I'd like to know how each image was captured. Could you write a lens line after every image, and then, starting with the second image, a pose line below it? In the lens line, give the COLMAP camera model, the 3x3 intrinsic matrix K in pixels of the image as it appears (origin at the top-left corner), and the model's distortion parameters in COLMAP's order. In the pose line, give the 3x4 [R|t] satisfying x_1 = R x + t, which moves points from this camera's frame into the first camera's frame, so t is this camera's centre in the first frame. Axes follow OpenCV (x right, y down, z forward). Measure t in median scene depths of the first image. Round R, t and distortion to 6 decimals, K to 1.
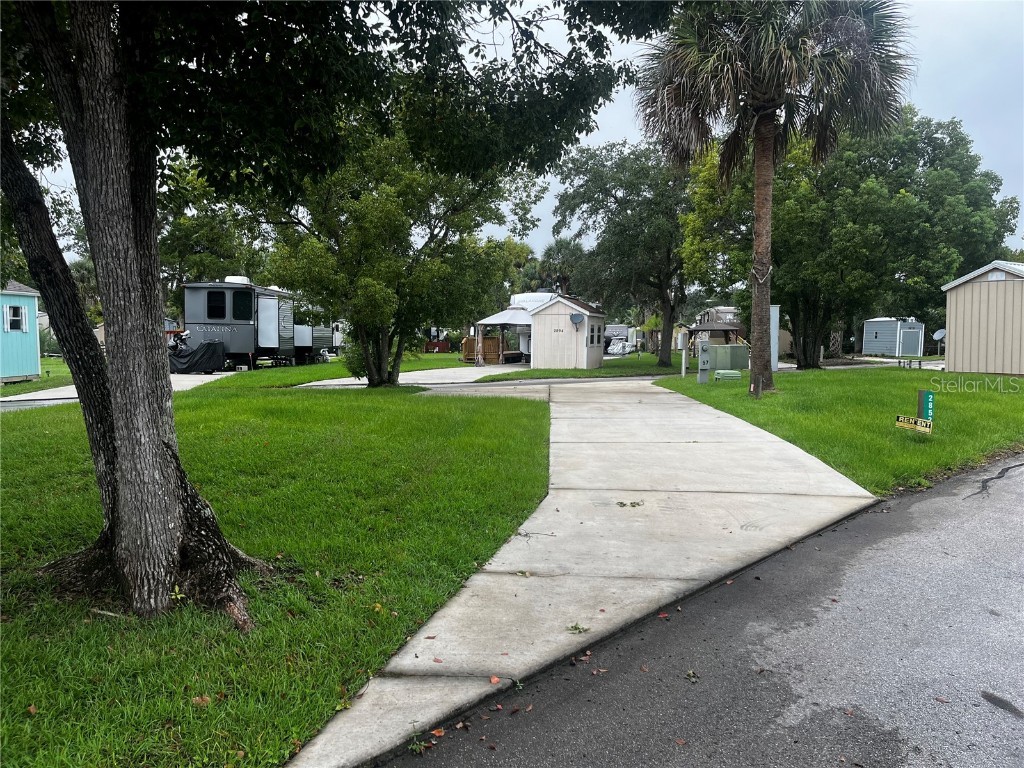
lens RADIAL K [[769.8, 0, 504.0], [0, 769.8, 384.3], [0, 0, 1]] dist [0.064591, -0.083555]
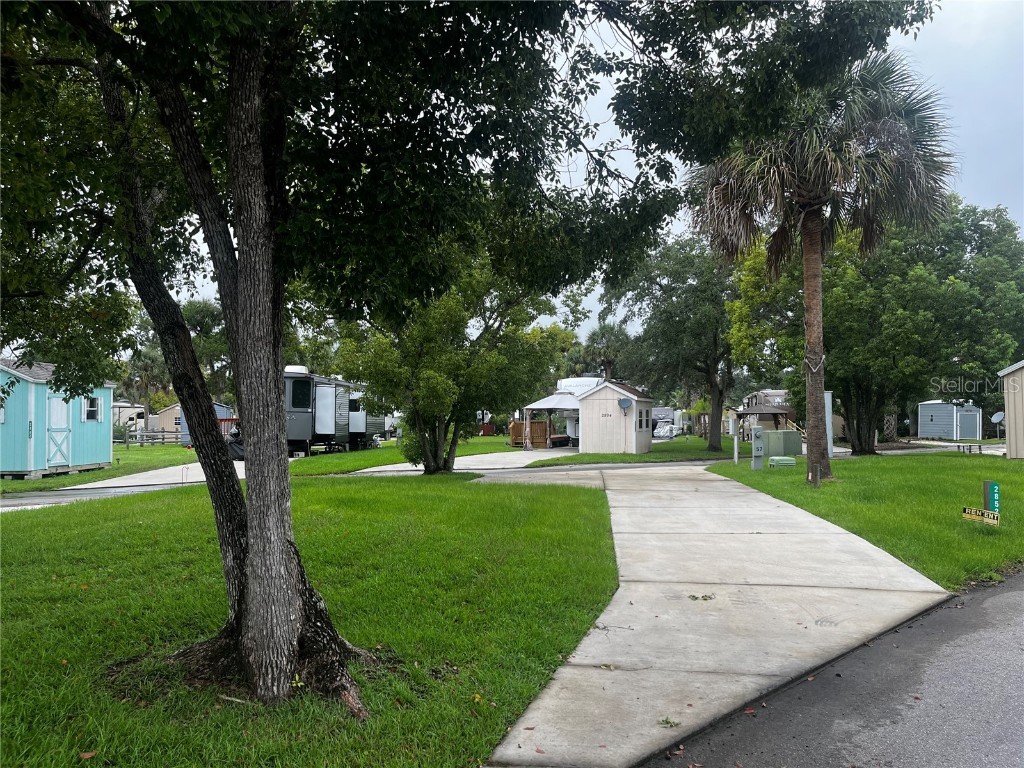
lens RADIAL K [[769.8, 0, 503.8], [0, 769.8, 389.4], [0, 0, 1]] dist [0.064591, -0.083555]
pose [[0.998469, -0.006696, -0.054902, -0.012025], [0.001187, 0.995011, -0.099754, -0.004979], [0.055296, 0.099536, 0.993496, -0.017848]]
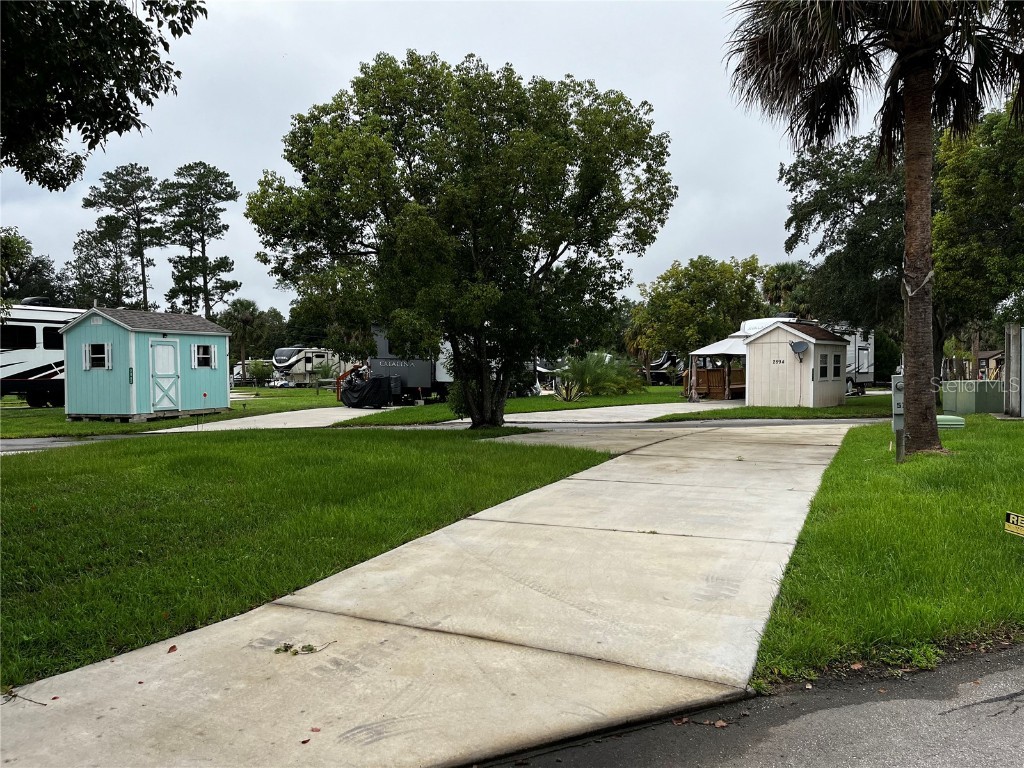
lens RADIAL K [[769.8, 0, 505.0], [0, 769.8, 389.7], [0, 0, 1]] dist [0.064591, -0.083555]
pose [[0.927067, 0.005943, -0.374848, 0.169894], [-0.018271, 0.999402, -0.029343, -0.012681], [0.374449, 0.034052, 0.926622, 0.142023]]
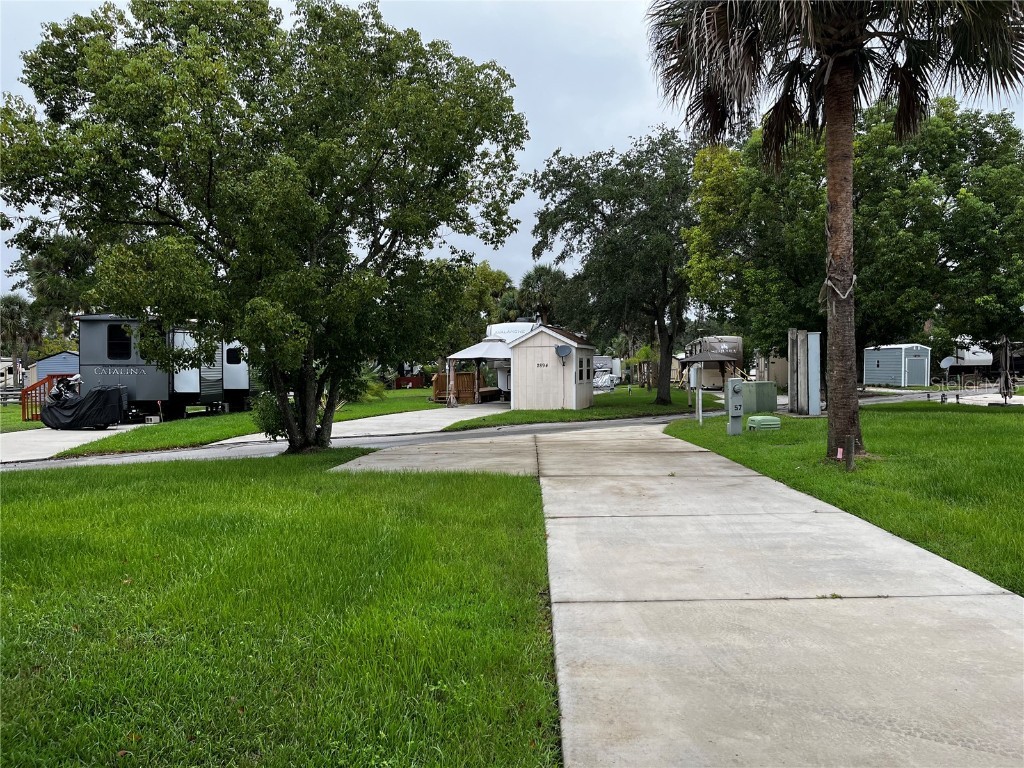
lens RADIAL K [[769.8, 0, 512.7], [0, 769.8, 376.9], [0, 0, 1]] dist [0.064591, -0.083555]
pose [[0.999150, -0.016039, 0.037984, 0.007497], [0.017945, 0.998569, -0.050386, -0.021594], [-0.037122, 0.051025, 0.998007, 0.217003]]
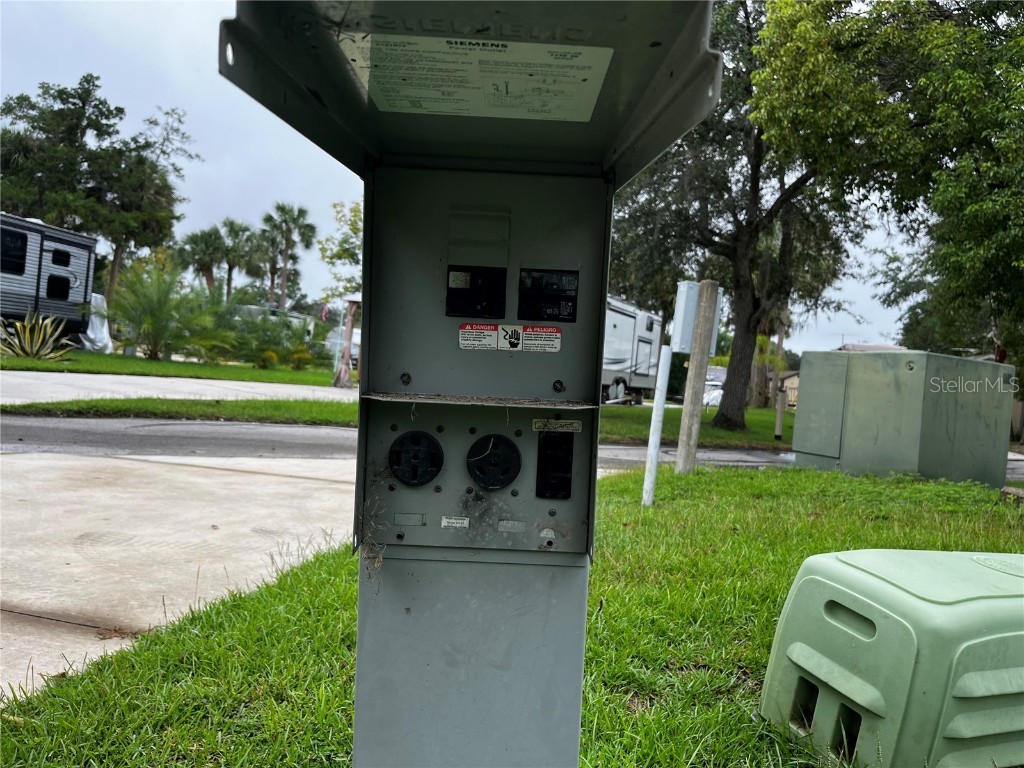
lens RADIAL K [[769.8, 0, 512.4], [0, 769.8, 375.9], [0, 0, 1]] dist [0.064591, -0.083555]
pose [[0.984733, 0.095926, -0.145253, 0.243360], [-0.104986, 0.992894, -0.056032, -0.024459], [0.138846, 0.070426, 0.987807, 0.879283]]
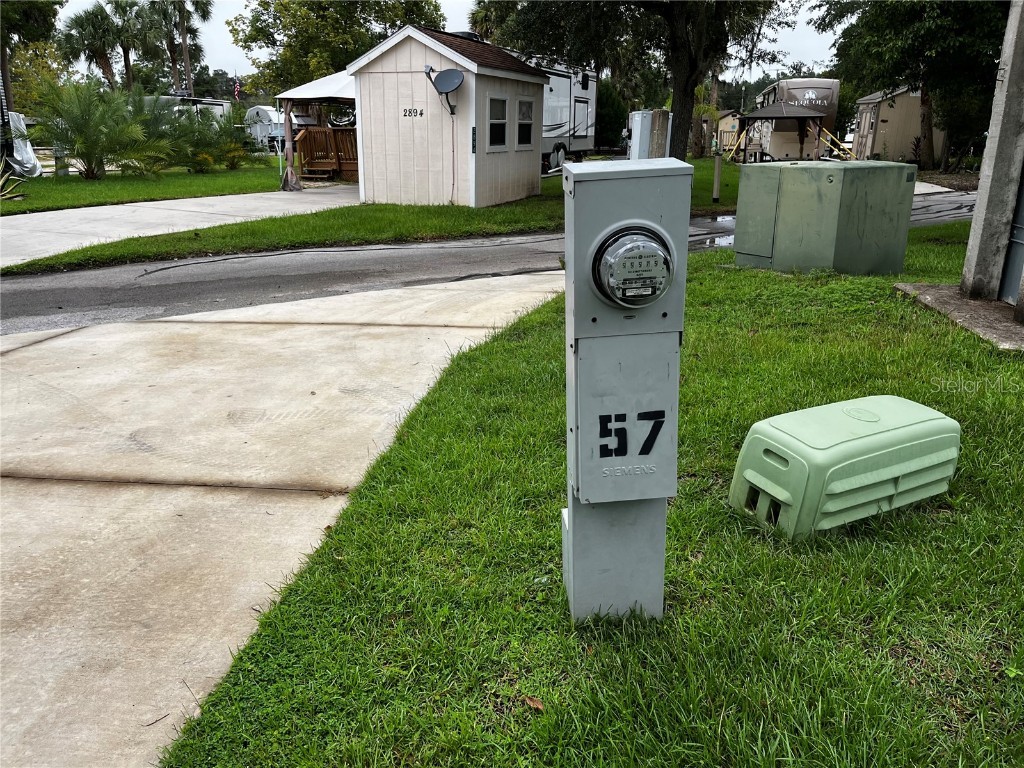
lens RADIAL K [[769.8, 0, 502.6], [0, 769.8, 362.6], [0, 0, 1]] dist [0.064591, -0.083555]
pose [[0.997716, 0.022455, -0.063700, 0.229538], [-0.007350, 0.973612, 0.228092, -0.050052], [0.067141, -0.227103, 0.971554, 0.835198]]
